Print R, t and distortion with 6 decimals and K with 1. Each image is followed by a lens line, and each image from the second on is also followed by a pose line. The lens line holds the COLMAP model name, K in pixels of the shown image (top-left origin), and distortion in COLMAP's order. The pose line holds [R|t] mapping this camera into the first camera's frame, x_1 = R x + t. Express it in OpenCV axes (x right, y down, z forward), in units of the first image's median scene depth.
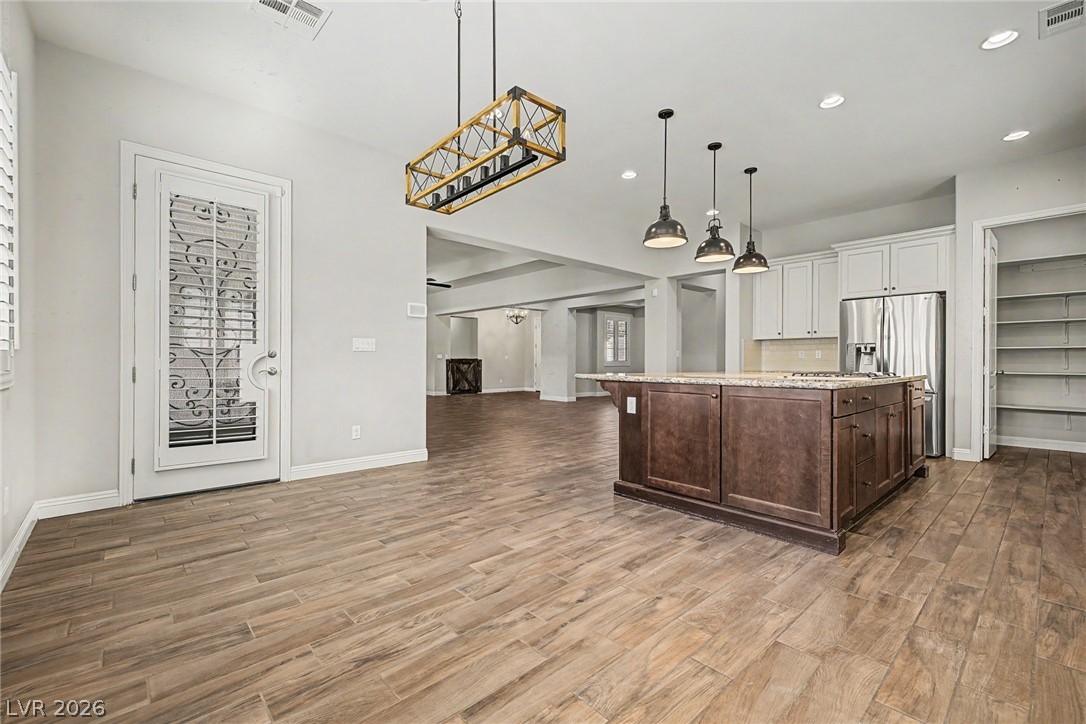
lens RADIAL K [[446.3, 0, 537.4], [0, 446.3, 361.4], [0, 0, 1]] dist [-0.004649, 0.000135]
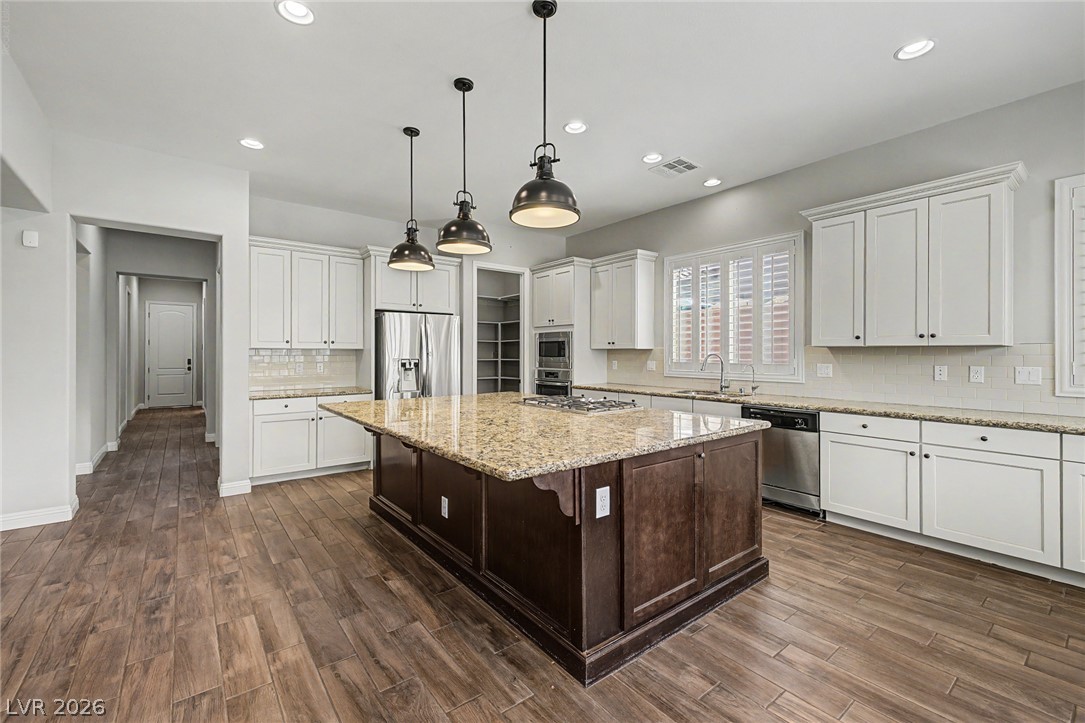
lens RADIAL K [[445.9, 0, 536.1], [0, 445.9, 357.3], [0, 0, 1]] dist [-0.004649, 0.000135]
pose [[0.098235, -0.008013, 0.995131, -0.389356], [-0.000686, 0.999967, 0.008120, -0.096487], [-0.995163, -0.001480, 0.098226, 1.158067]]
